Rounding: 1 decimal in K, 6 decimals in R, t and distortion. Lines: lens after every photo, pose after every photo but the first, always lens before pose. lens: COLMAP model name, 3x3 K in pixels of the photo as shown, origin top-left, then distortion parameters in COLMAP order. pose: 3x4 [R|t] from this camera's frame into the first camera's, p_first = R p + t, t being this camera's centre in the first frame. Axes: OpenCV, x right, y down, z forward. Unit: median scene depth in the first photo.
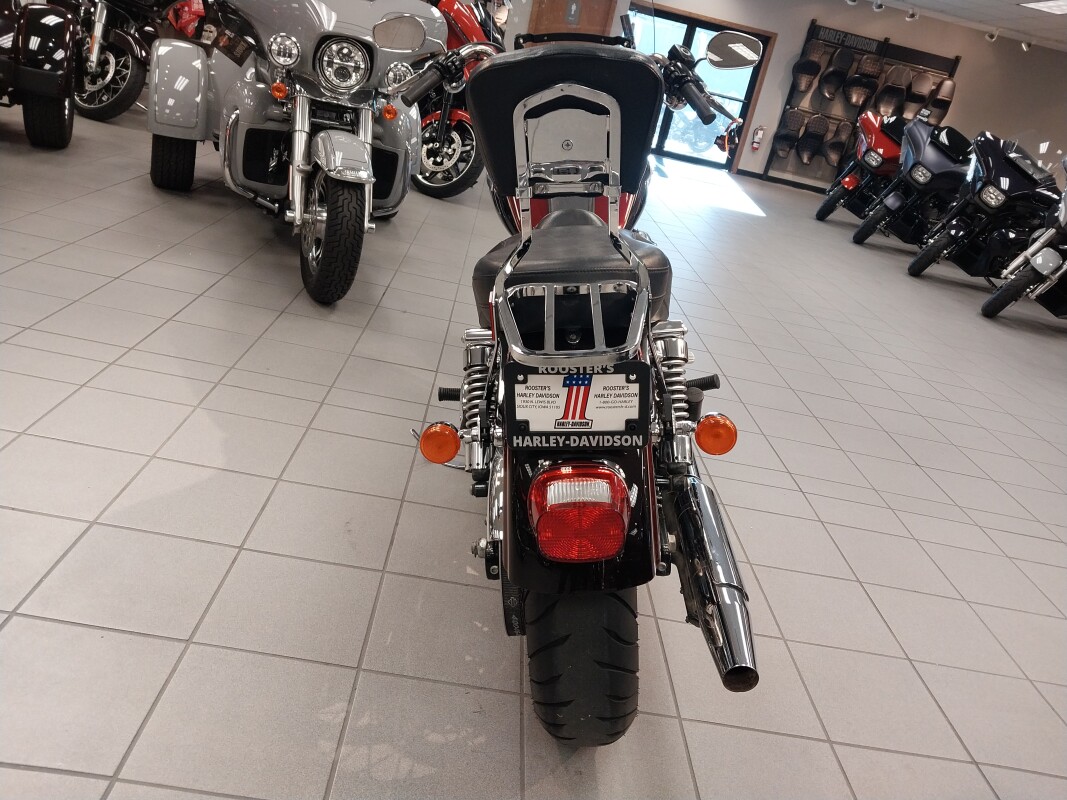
lens RADIAL K [[844.7, 0, 542.4], [0, 844.7, 397.5], [0, 0, 1]] dist [0.001952, -0.013166]
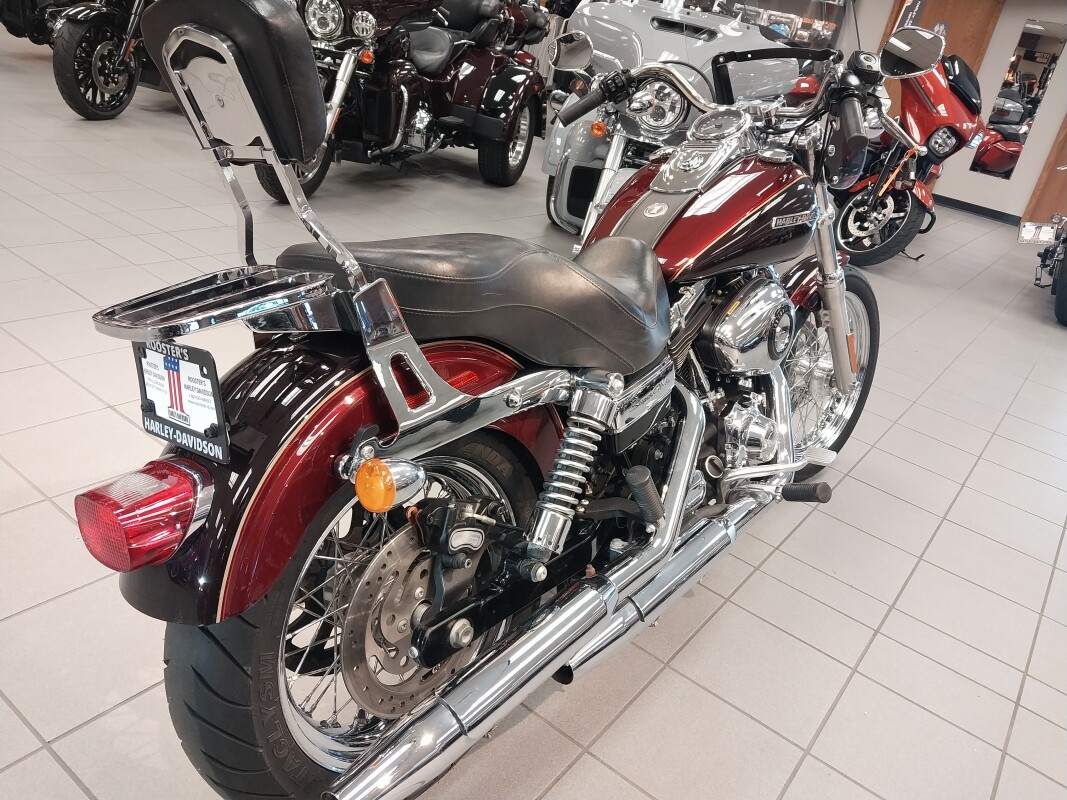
lens RADIAL K [[844.7, 0, 542.4], [0, 844.7, 397.5], [0, 0, 1]] dist [0.001952, -0.013166]
pose [[0.798380, 0.192616, -0.570516, 0.203525], [-0.238638, 0.971089, -0.006094, -0.017260], [0.552848, 0.141012, 0.821264, 0.118592]]
